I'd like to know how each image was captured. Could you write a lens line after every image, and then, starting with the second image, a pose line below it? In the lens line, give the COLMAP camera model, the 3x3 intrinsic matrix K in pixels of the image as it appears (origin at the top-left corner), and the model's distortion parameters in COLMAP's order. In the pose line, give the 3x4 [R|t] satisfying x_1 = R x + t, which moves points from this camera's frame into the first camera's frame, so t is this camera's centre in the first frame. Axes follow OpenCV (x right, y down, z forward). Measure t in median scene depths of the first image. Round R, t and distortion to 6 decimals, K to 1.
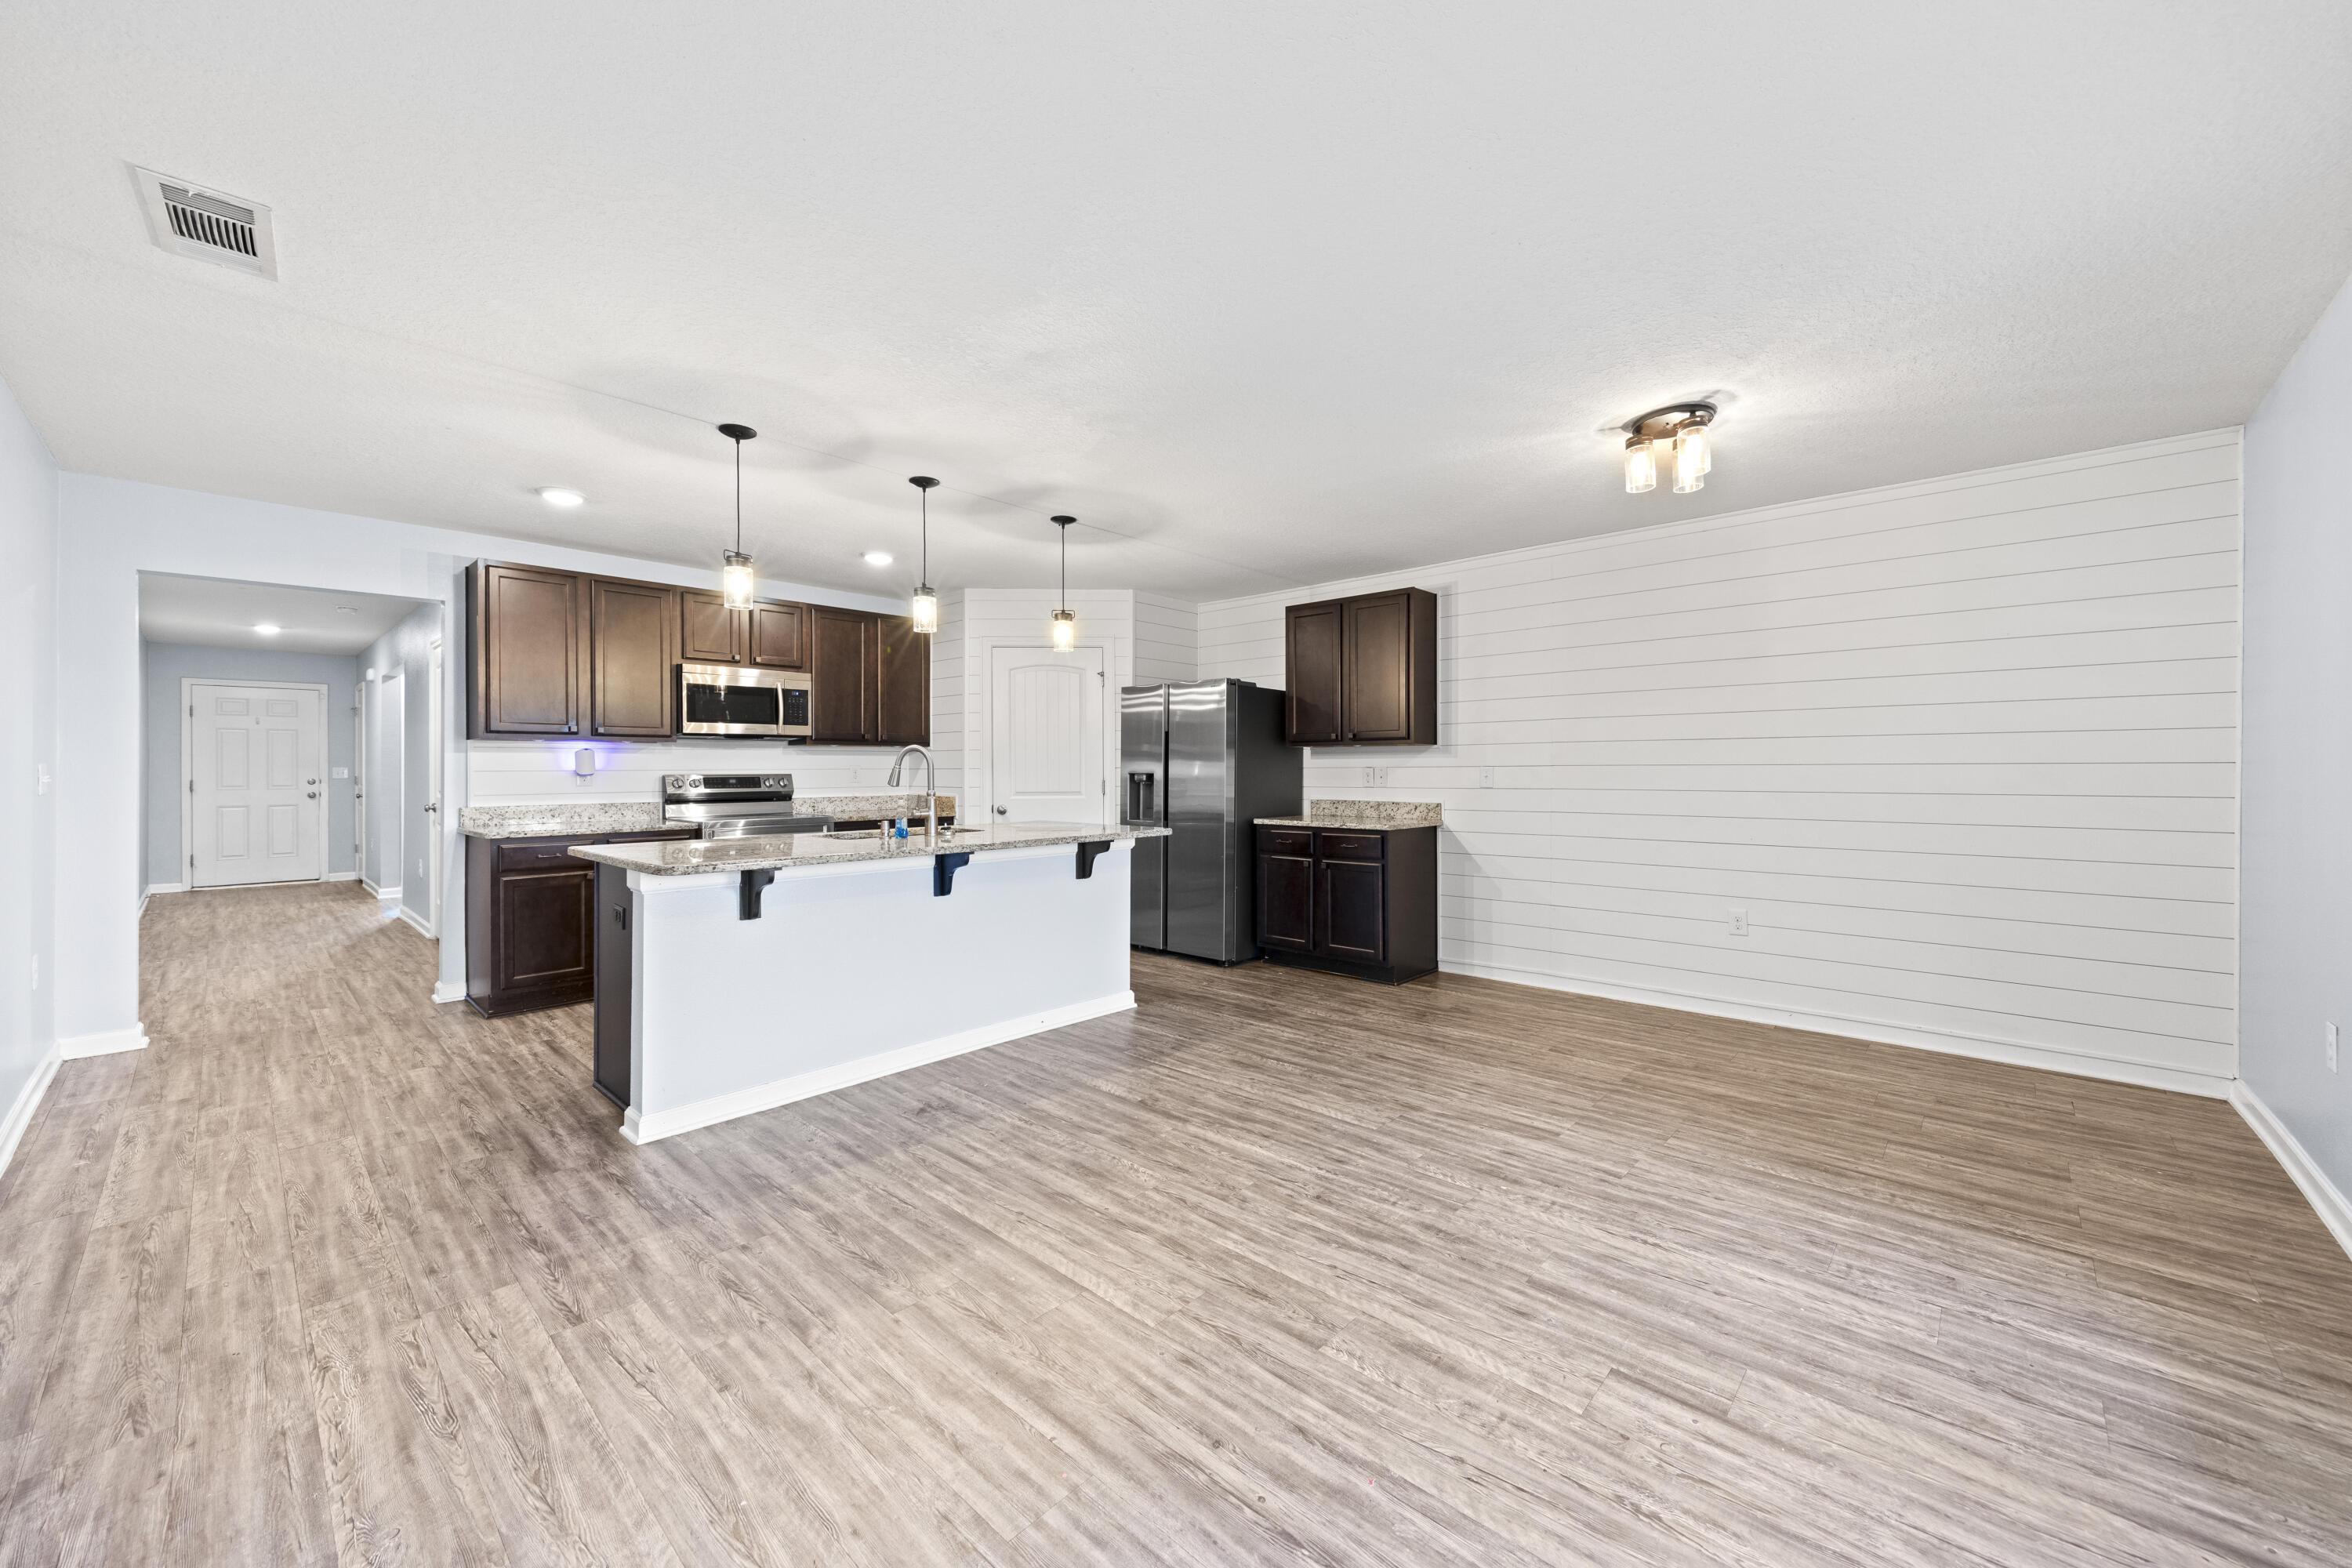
lens RADIAL K [[885.2, 0, 1176.3], [0, 885.2, 772.8], [0, 0, 1]] dist [0.003825, 0.000211]
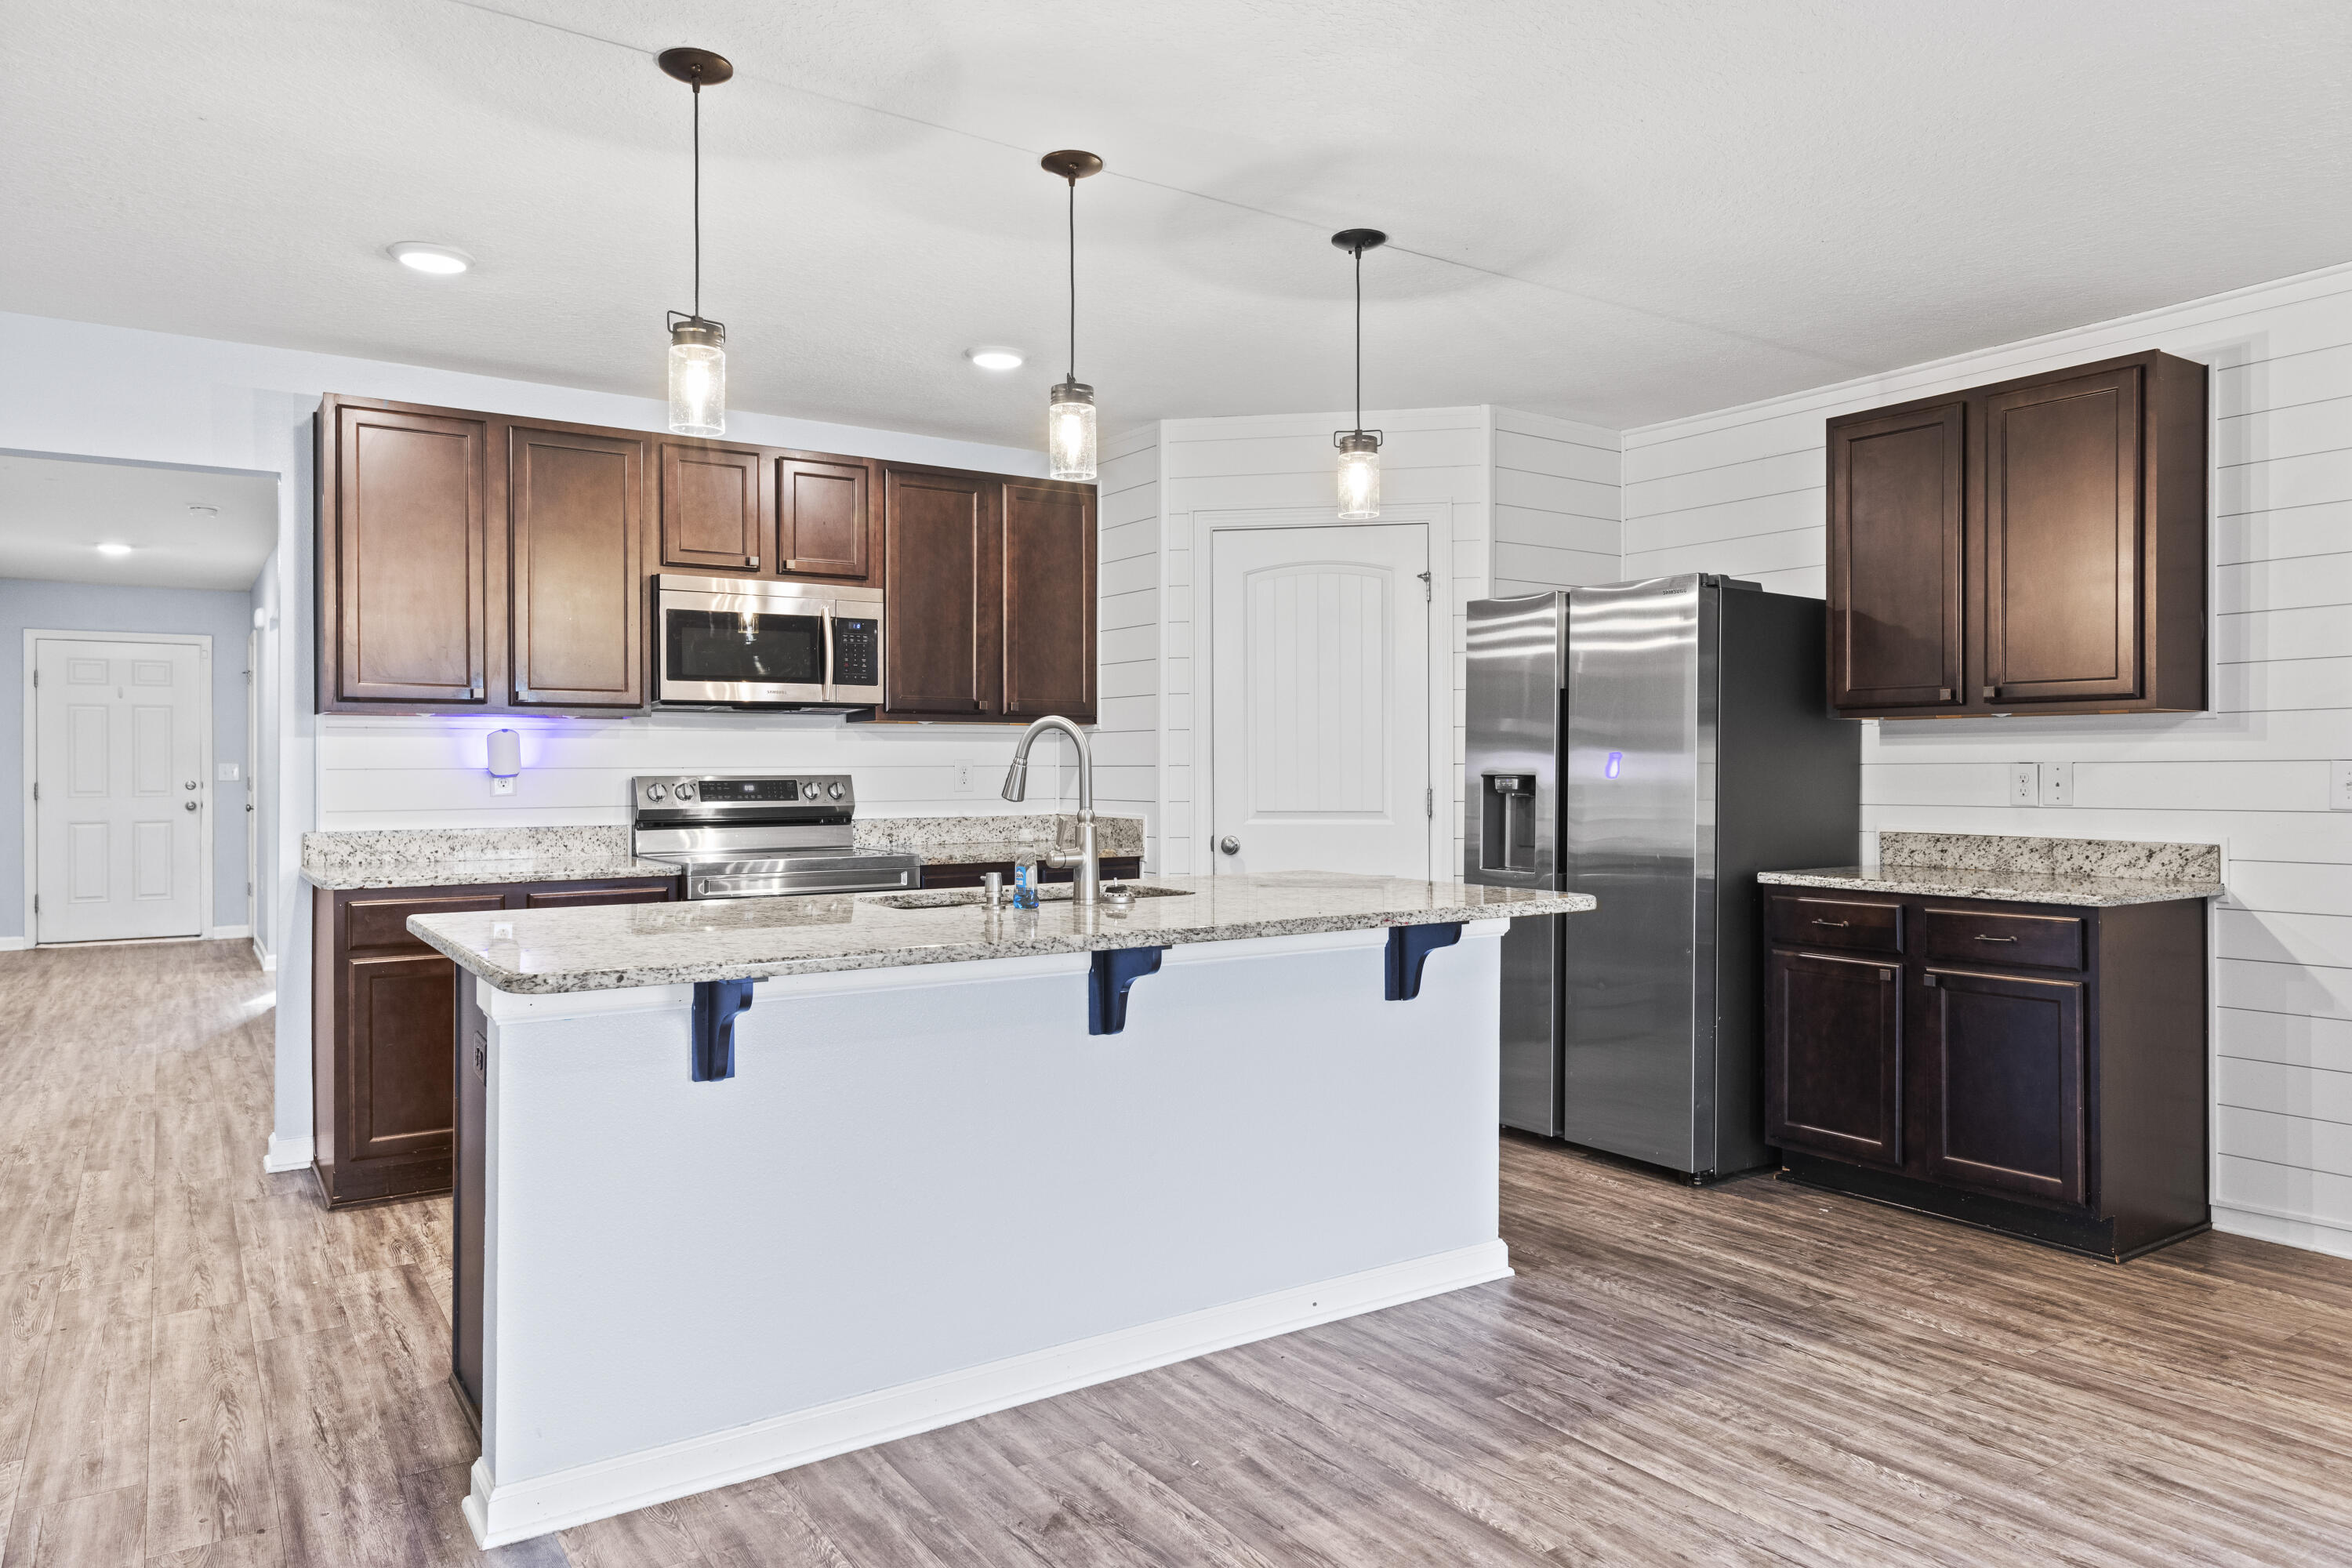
lens RADIAL K [[1493.2, 0, 1172.3], [0, 1493.2, 779.2], [0, 0, 1]] dist [0.006501, 0.001733]
pose [[0.973056, 0.002451, -0.230556, -0.037610], [-0.001604, 0.999991, 0.003860, 0.000001], [0.230564, -0.003386, 0.973051, 0.188187]]
